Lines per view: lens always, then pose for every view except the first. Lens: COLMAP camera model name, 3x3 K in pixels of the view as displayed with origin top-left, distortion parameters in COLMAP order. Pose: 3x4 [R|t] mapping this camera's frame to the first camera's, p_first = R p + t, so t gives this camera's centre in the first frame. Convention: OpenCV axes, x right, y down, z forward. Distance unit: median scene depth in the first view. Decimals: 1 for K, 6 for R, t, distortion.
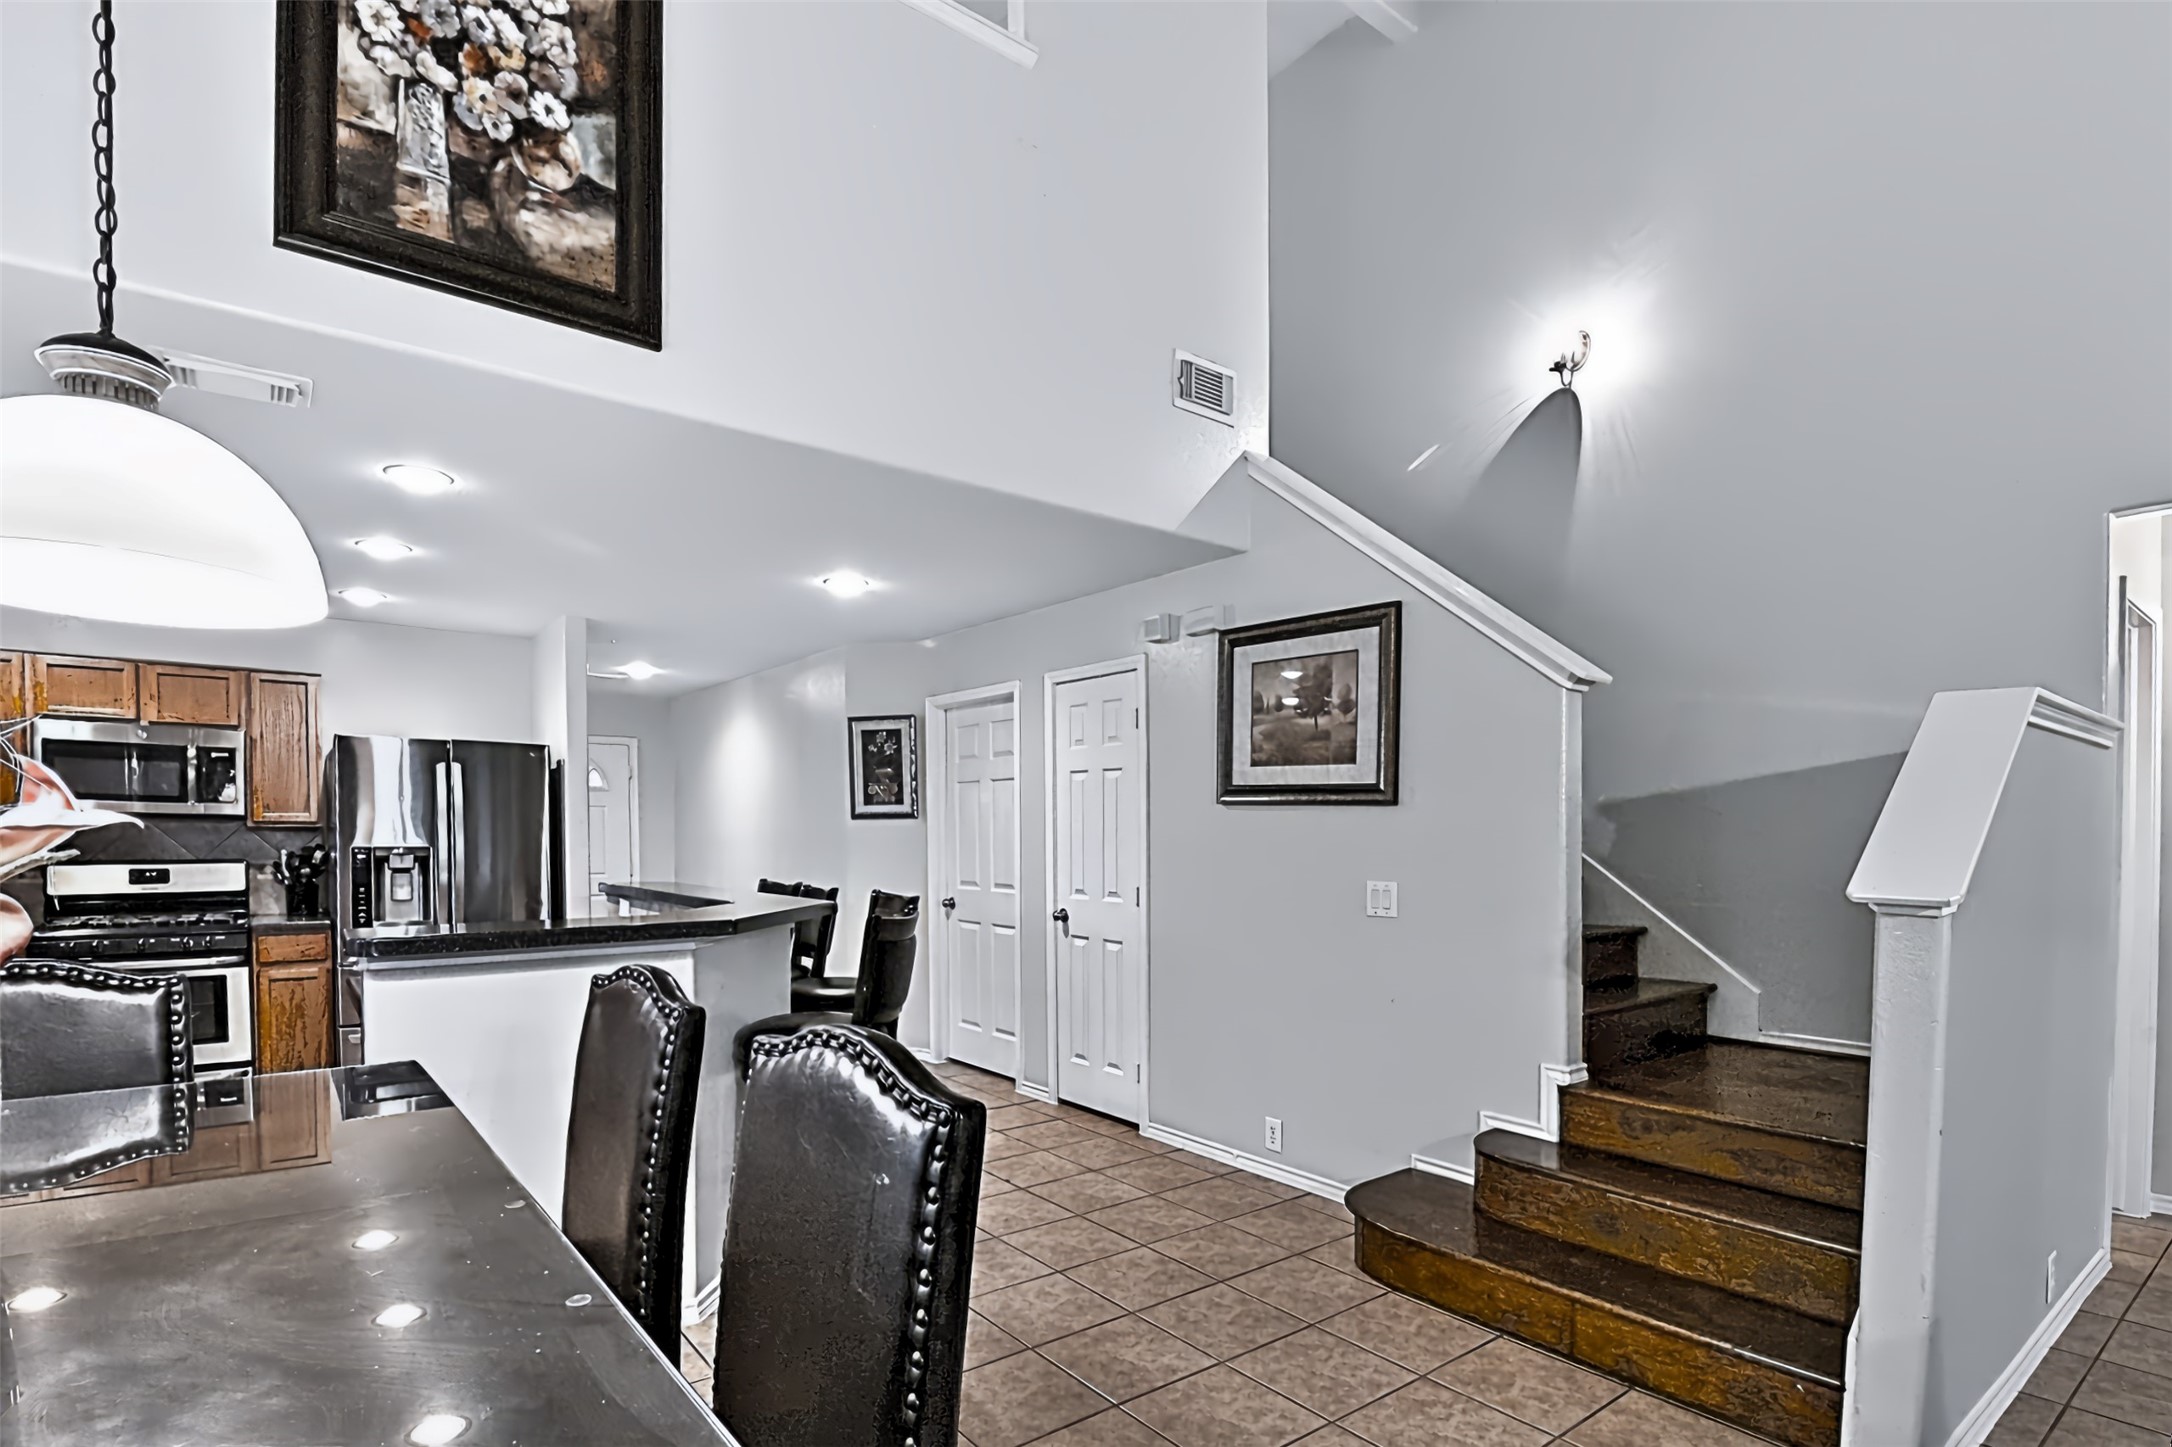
lens RADIAL K [[1059.7, 0, 1066.2], [0, 1059.7, 871.9], [0, 0, 1]] dist [-0.001005, -0.006922]
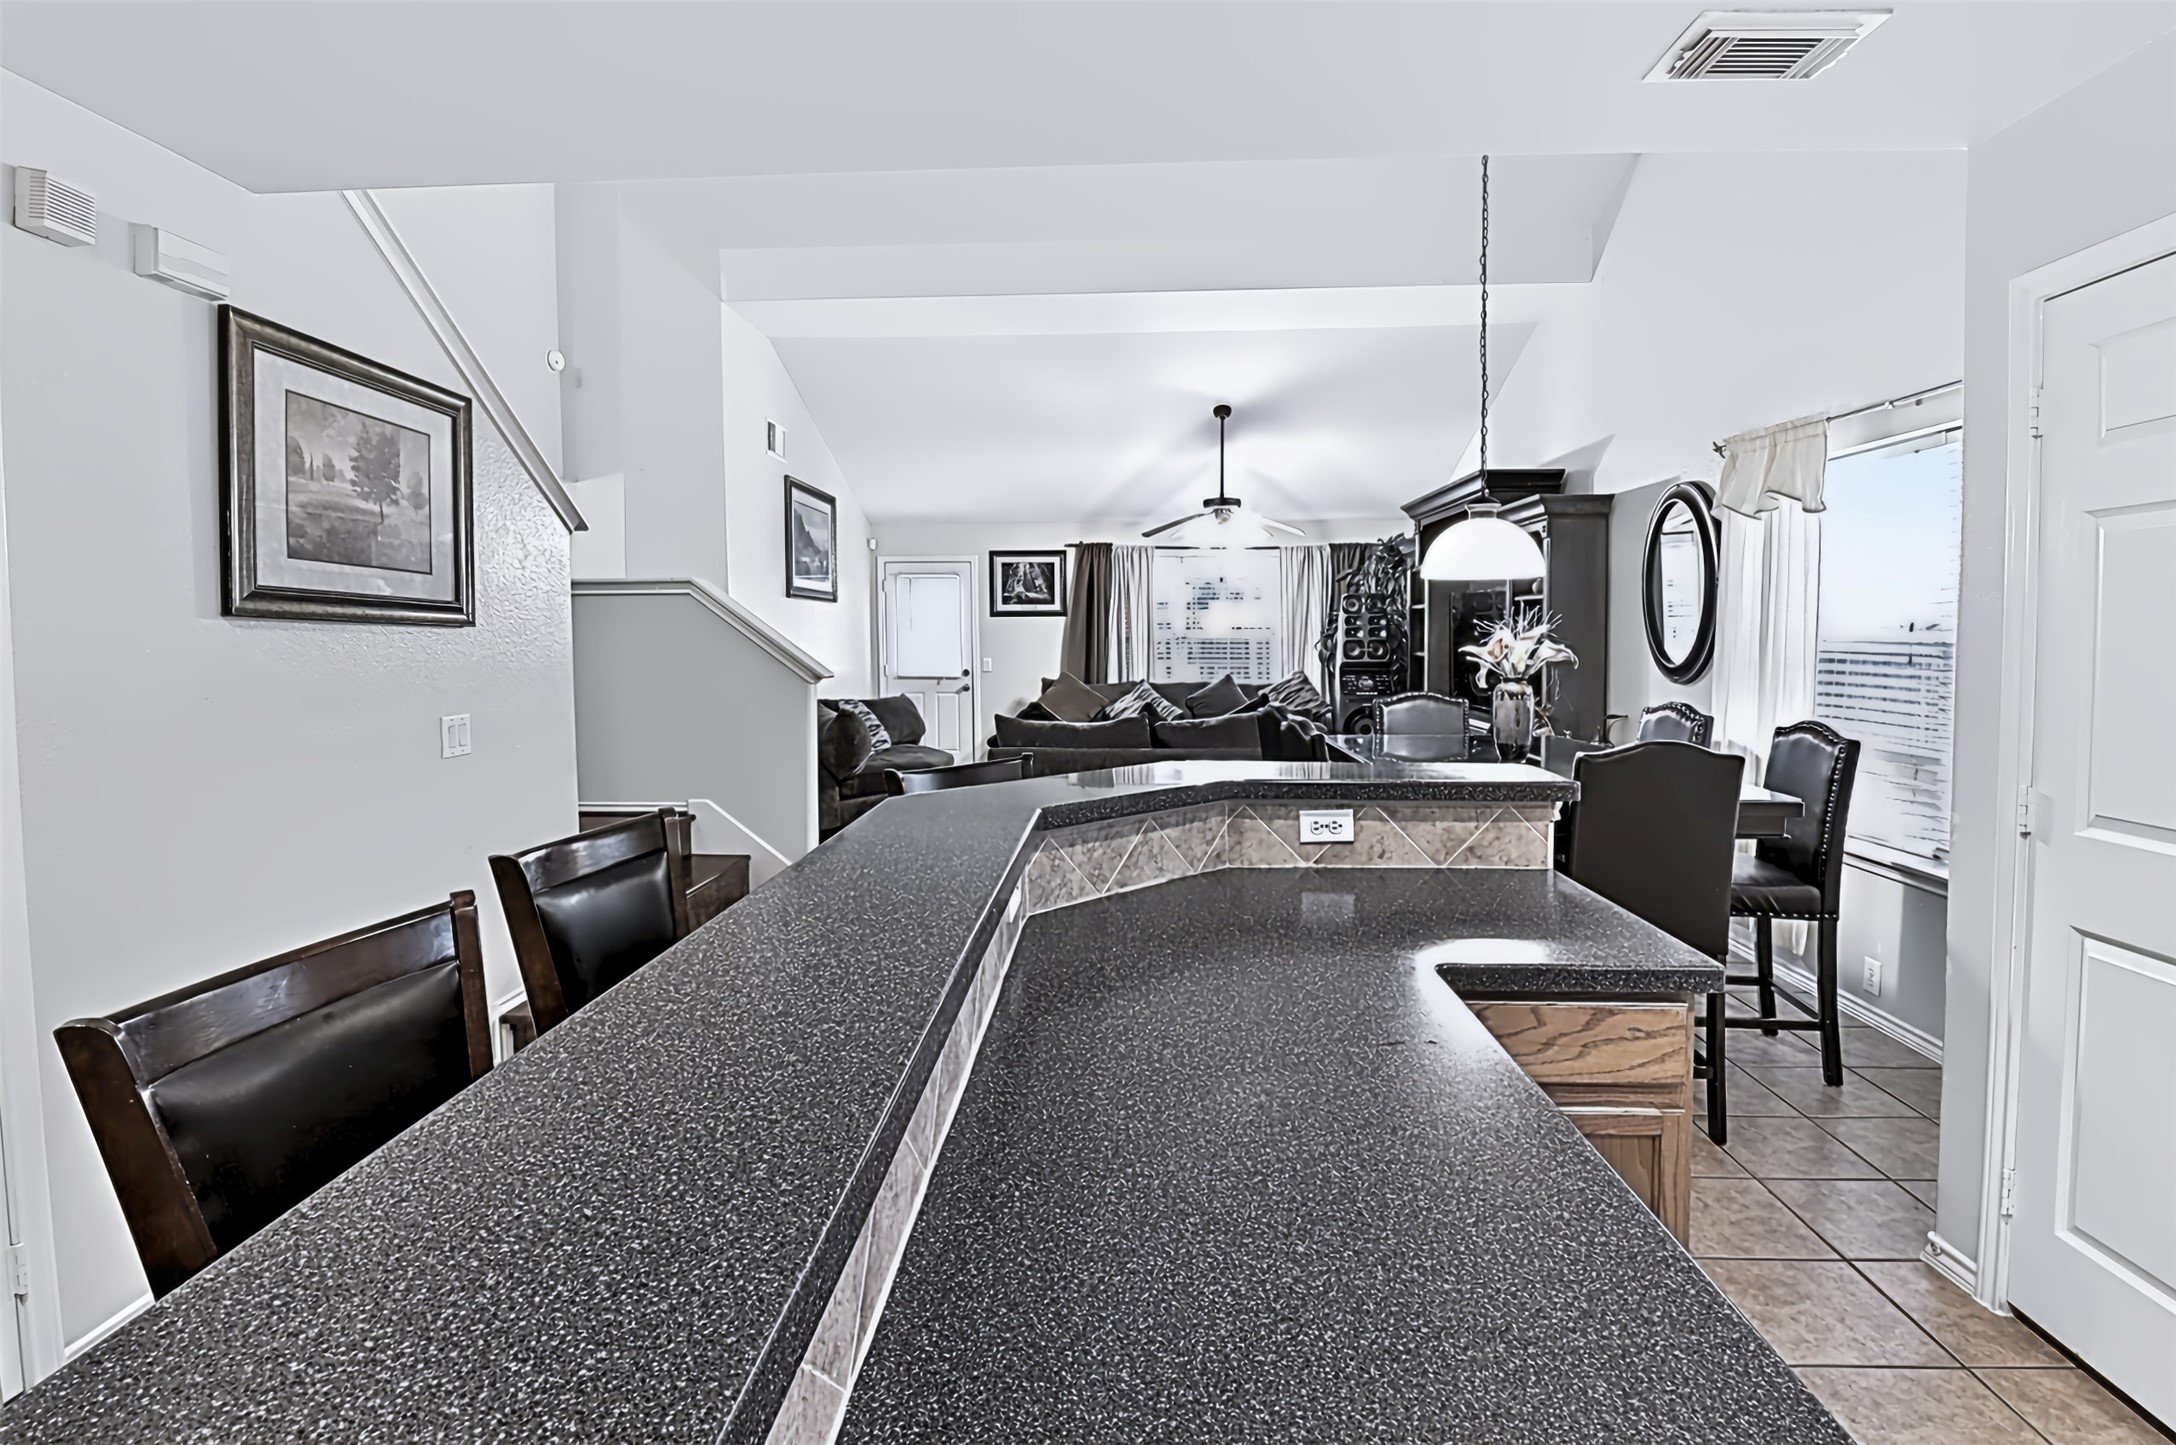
lens RADIAL K [[1020.4, 0, 1088.1], [0, 1020.4, 667.7], [0, 0, 1]] dist [0.000617, -0.014194]
pose [[-0.759073, -0.024783, 0.650534, -0.683684], [0.023977, 0.997533, 0.065979, -0.079203], [-0.650564, 0.065681, -0.756606, 1.413526]]
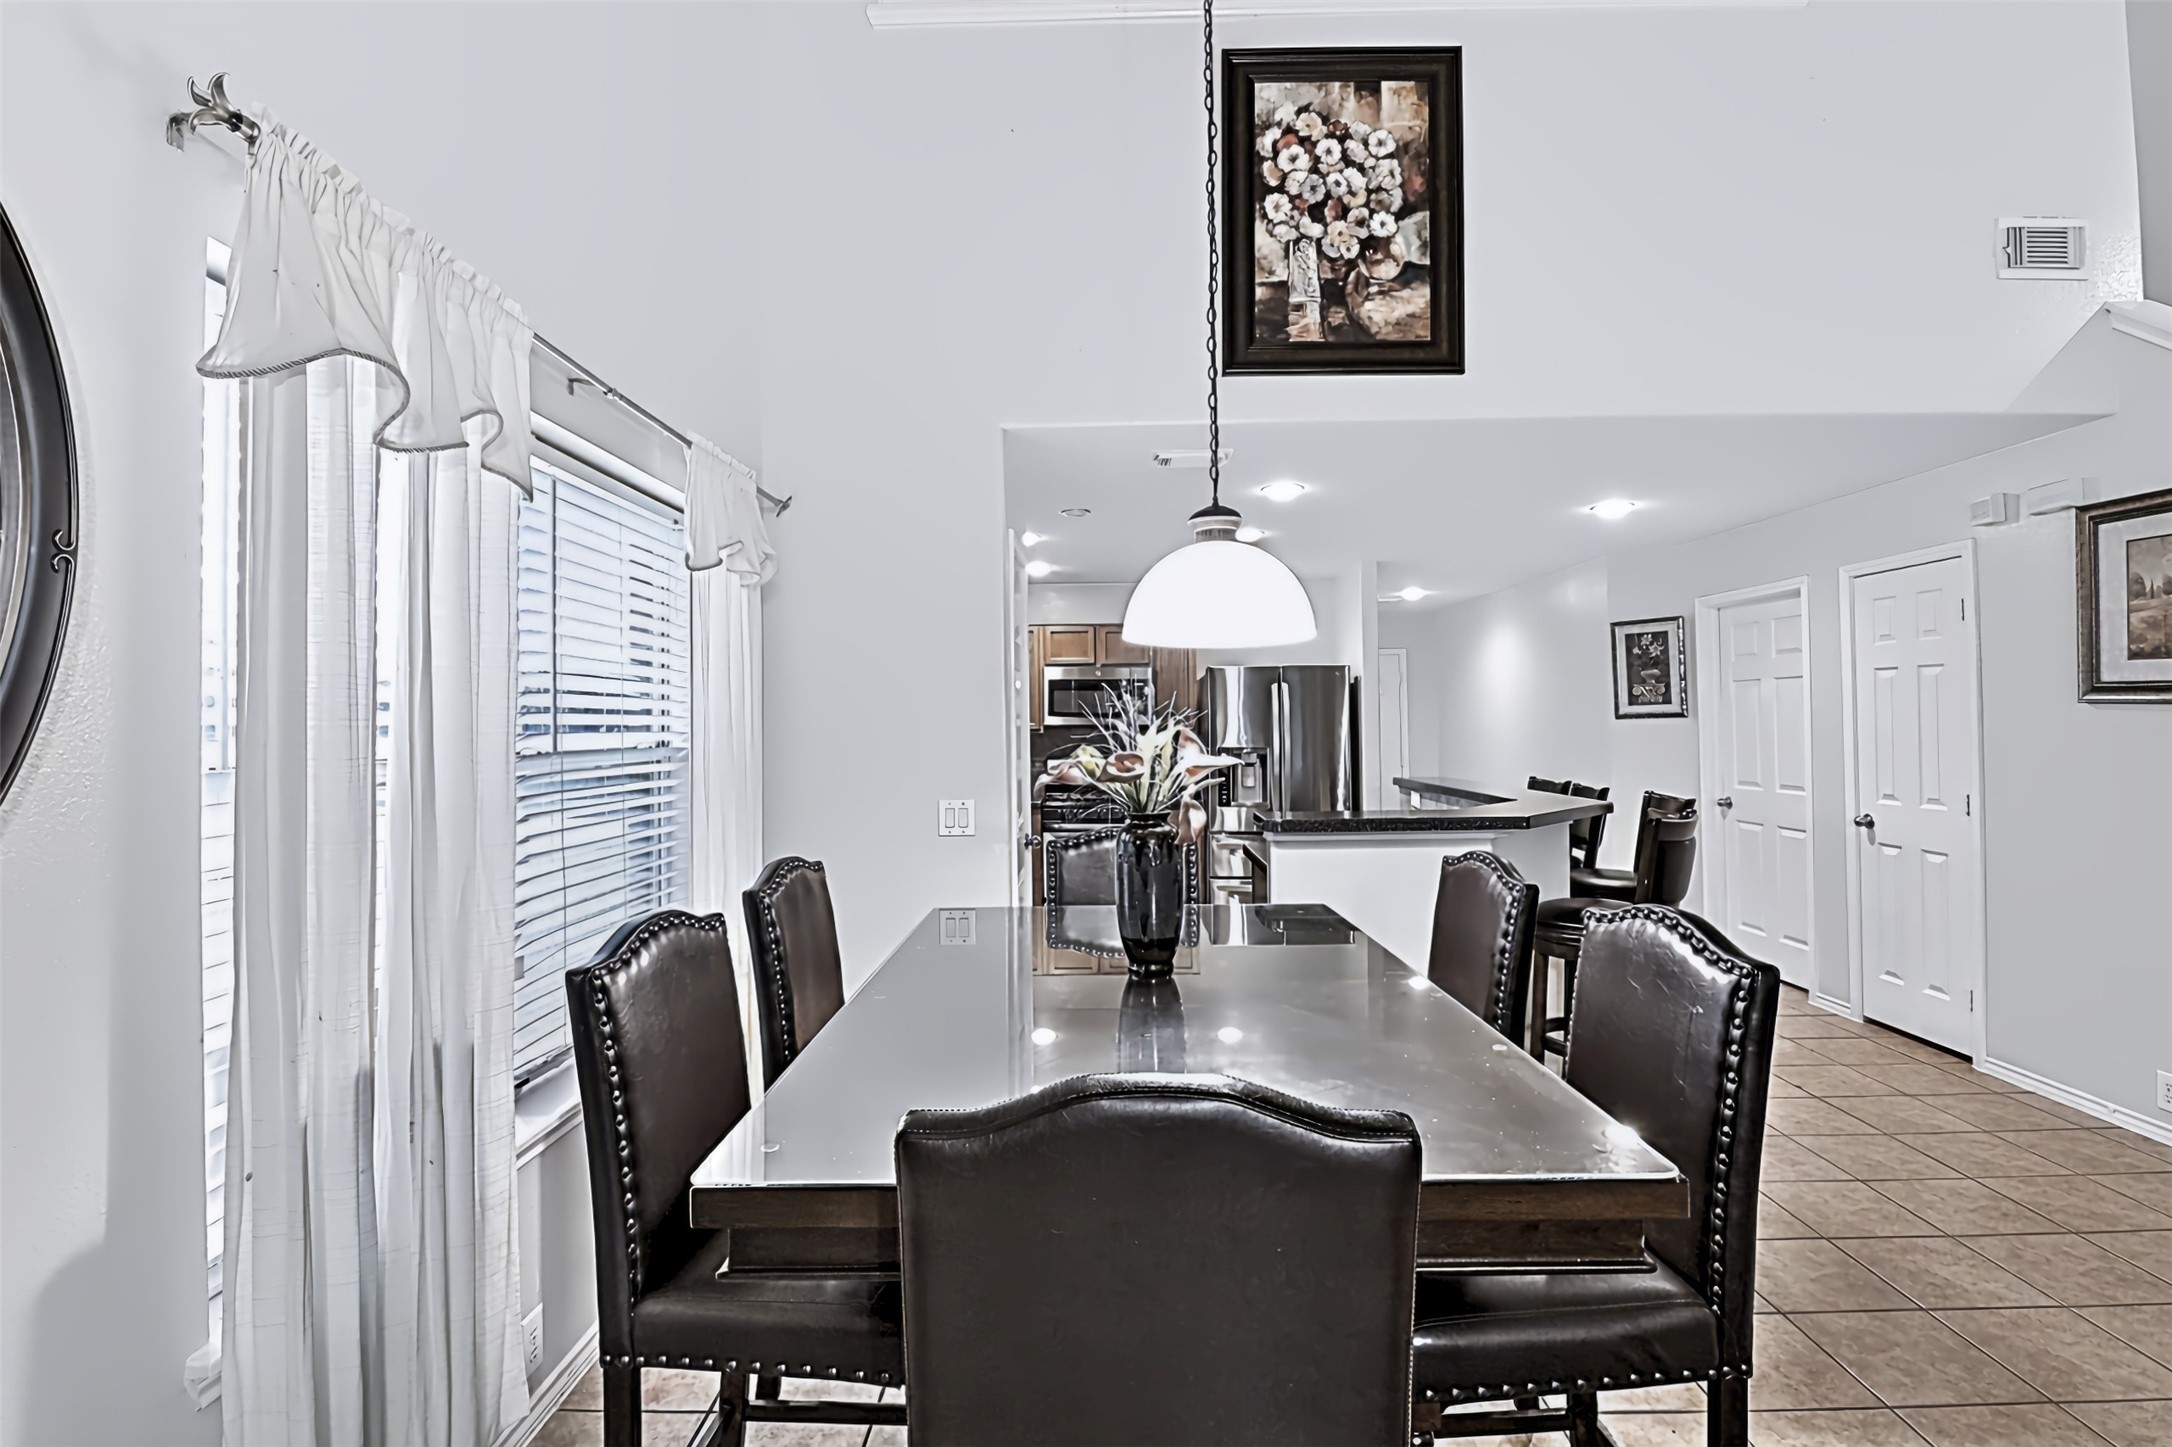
lens RADIAL K [[1004.4, 0, 1086.0], [0, 1004.4, 723.5], [0, 0, 1]] dist [-0.000571, -0.013041]
pose [[0.782621, -0.013388, -0.622354, 0.010738], [-0.007820, 0.999478, -0.031335, -0.018616], [0.622449, 0.029390, 0.782108, -0.193305]]
